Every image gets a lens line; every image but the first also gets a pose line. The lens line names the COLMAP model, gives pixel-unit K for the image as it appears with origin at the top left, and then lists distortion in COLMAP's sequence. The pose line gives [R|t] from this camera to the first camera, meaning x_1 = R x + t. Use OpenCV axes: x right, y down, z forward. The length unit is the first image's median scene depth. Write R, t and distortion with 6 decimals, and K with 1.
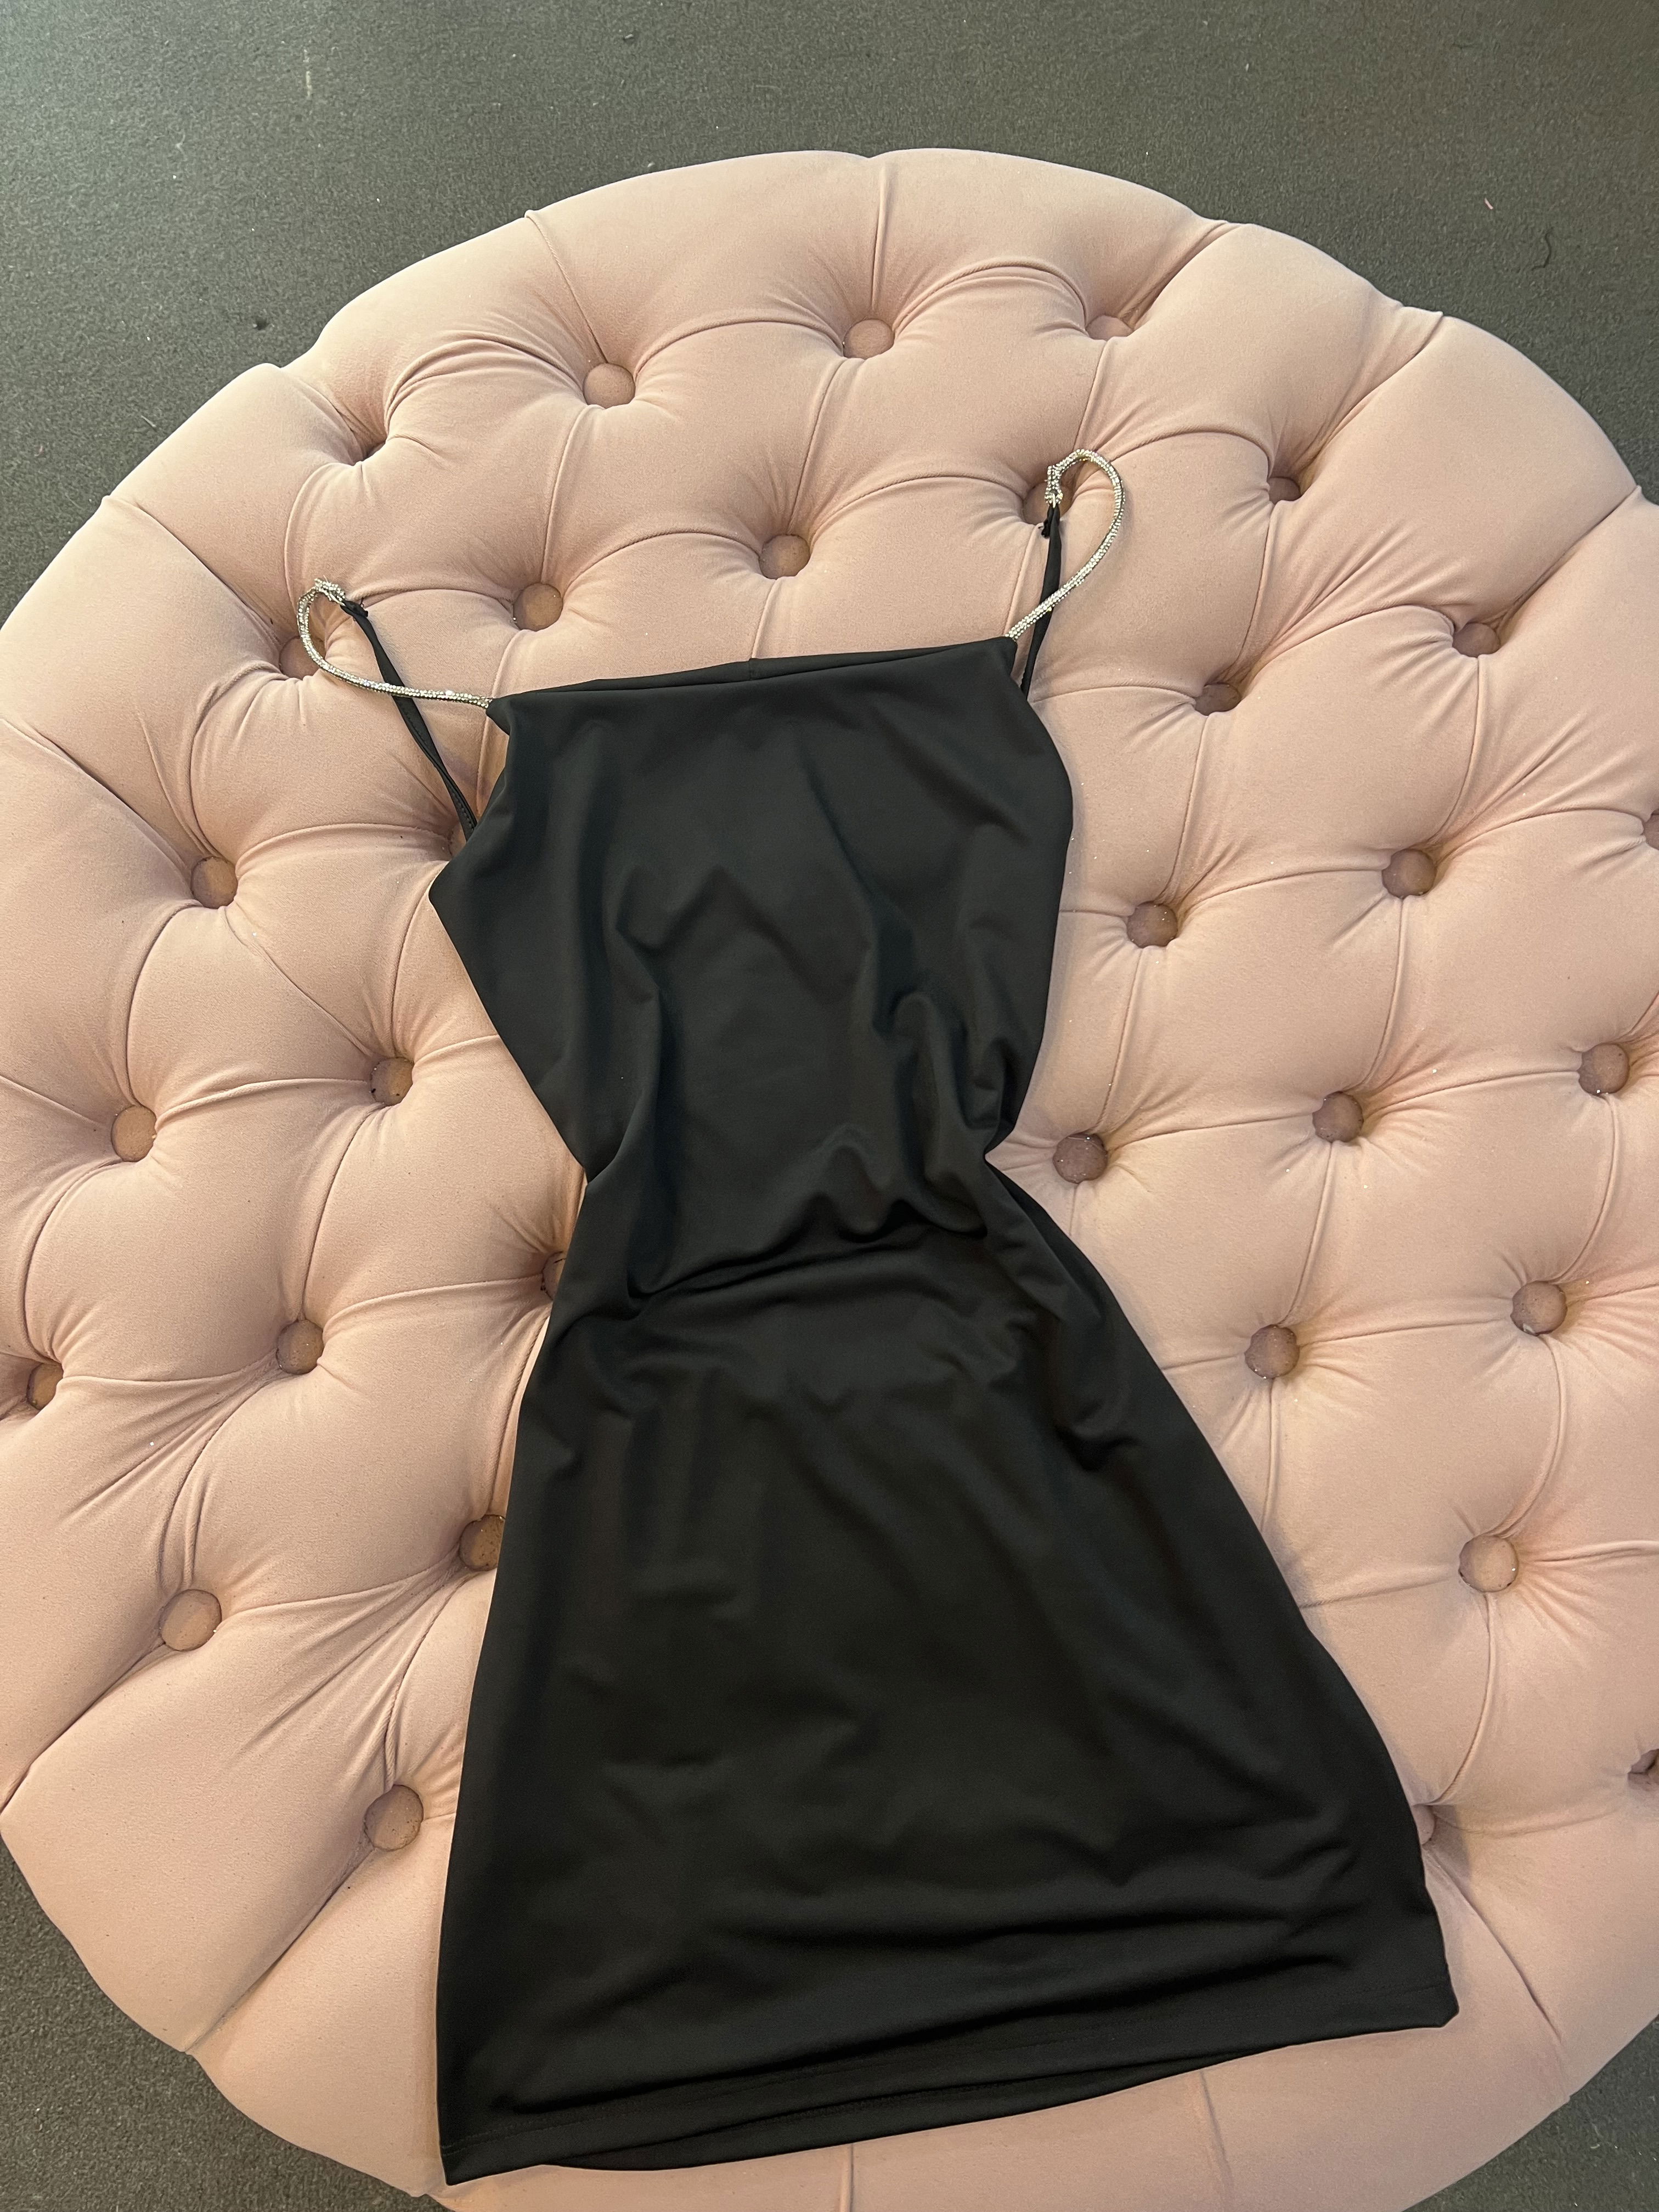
lens RADIAL K [[1677.6, 0, 821.8], [0, 1677.6, 1092.2], [0, 0, 1]] dist [-0.000464, 0.006590]
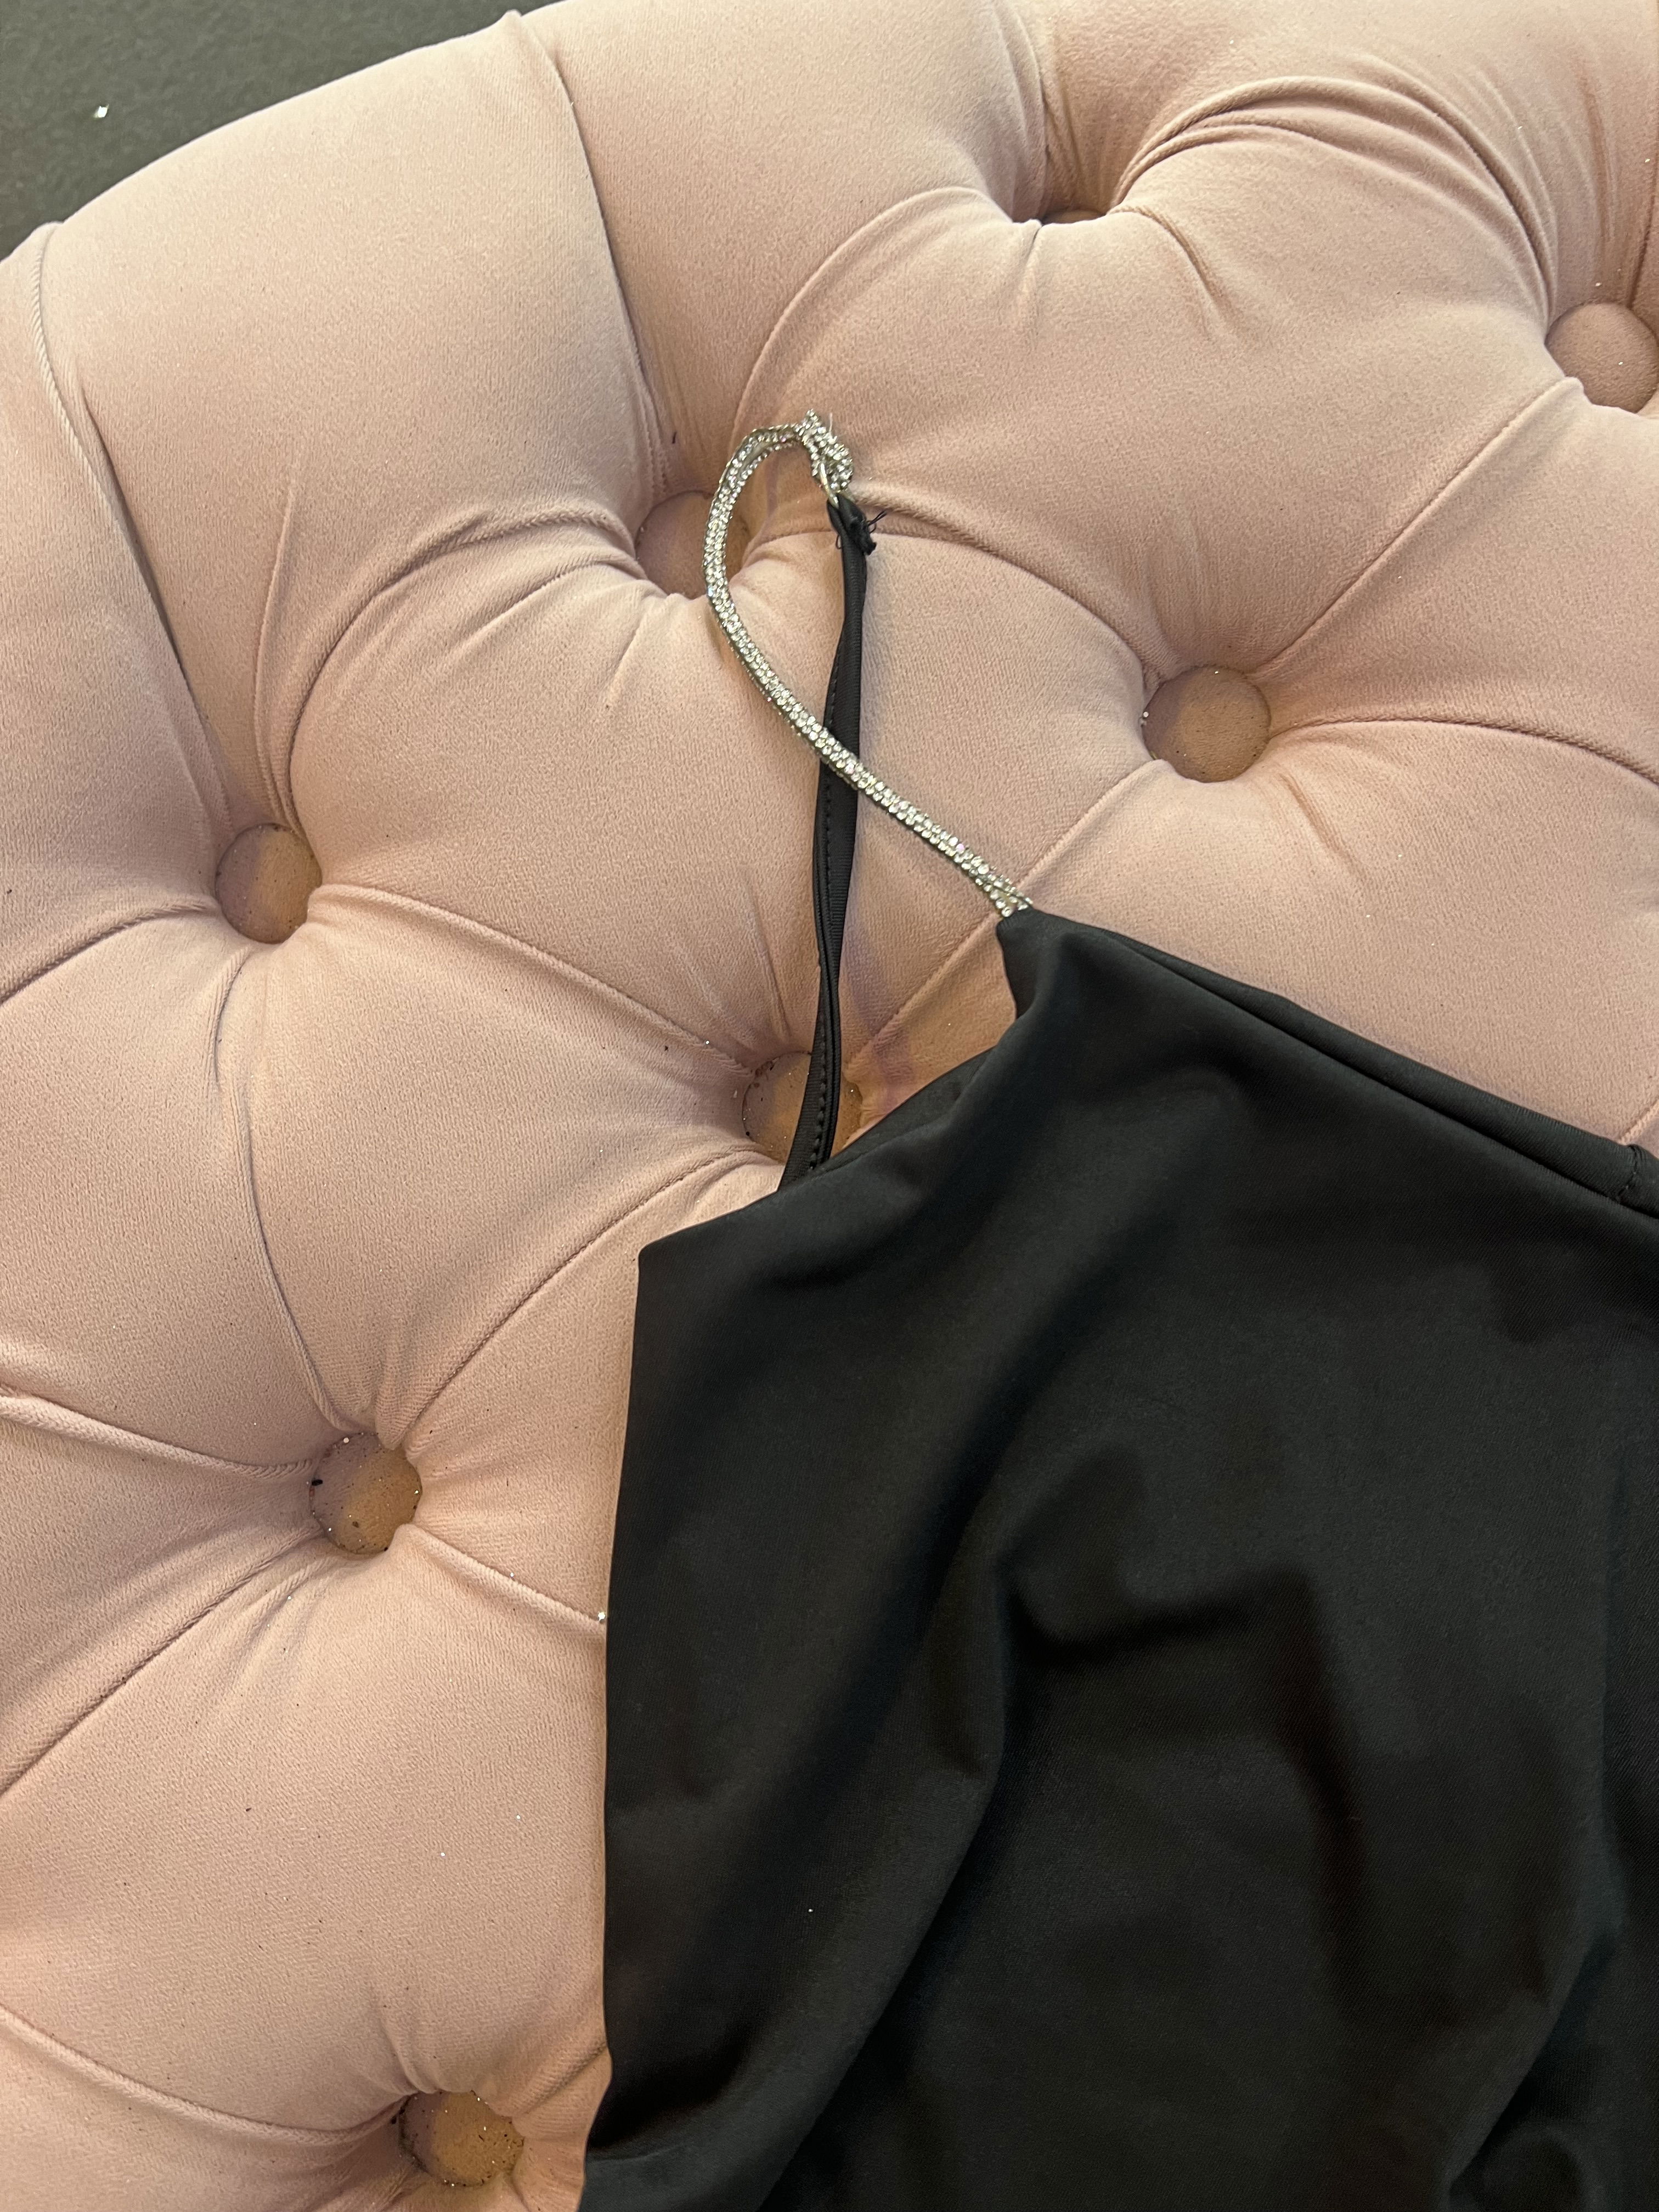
lens RADIAL K [[1677.6, 0, 820.8], [0, 1677.6, 1047.7], [0, 0, 1]] dist [-0.000464, 0.006590]
pose [[0.848556, 0.526533, -0.052112, -0.195937], [-0.523862, 0.849893, 0.057008, -0.197910], [0.074306, -0.021075, 0.997013, 0.583013]]
